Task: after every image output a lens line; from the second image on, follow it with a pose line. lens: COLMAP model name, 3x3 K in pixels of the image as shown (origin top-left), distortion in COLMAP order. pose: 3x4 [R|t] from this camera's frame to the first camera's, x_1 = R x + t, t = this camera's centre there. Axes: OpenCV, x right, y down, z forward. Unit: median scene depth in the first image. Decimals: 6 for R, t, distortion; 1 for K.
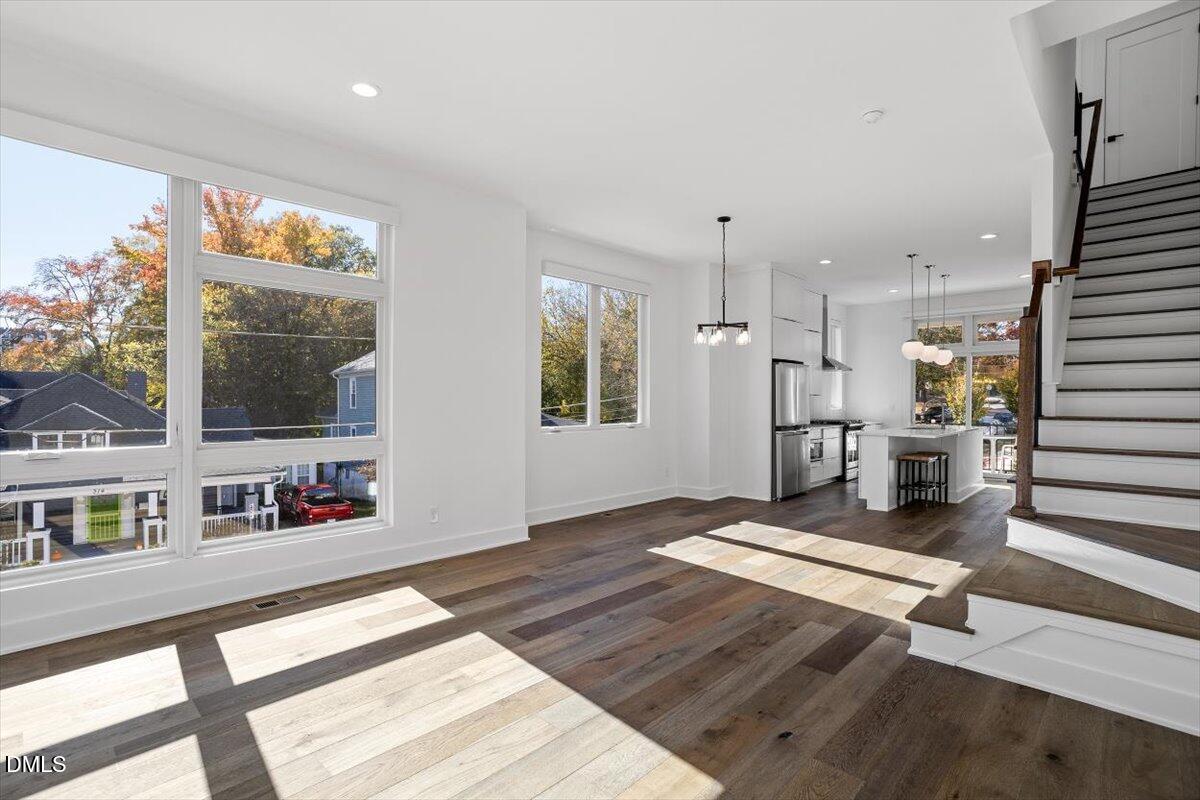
lens RADIAL K [[546.6, 0, 608.9], [0, 546.6, 406.5], [0, 0, 1]] dist [0.000001, 0.000525]
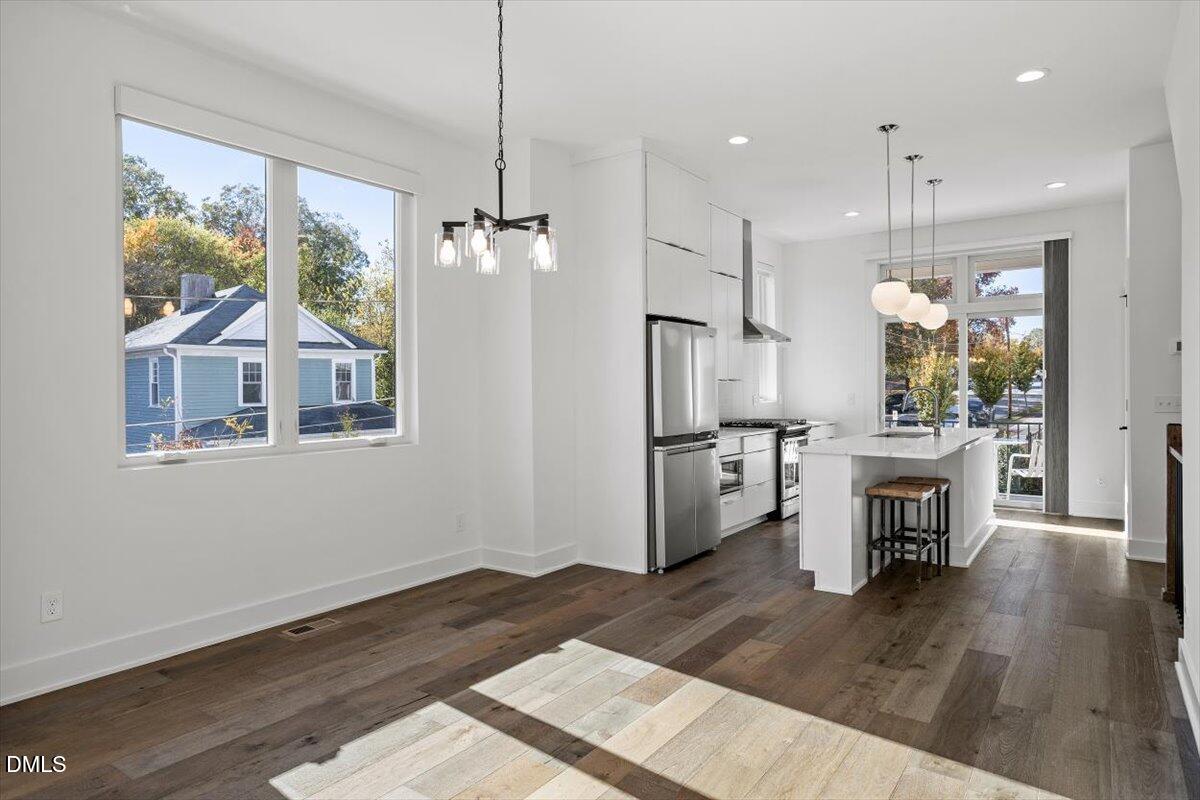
lens RADIAL K [[619.2, 0, 593.1], [0, 619.2, 390.5], [0, 0, 1]] dist [0.002888, 0.000516]
pose [[0.995360, -0.007764, 0.095908, 0.183644], [0.008495, 0.999938, -0.007210, -0.006776], [-0.095846, 0.007991, 0.995364, 0.382269]]
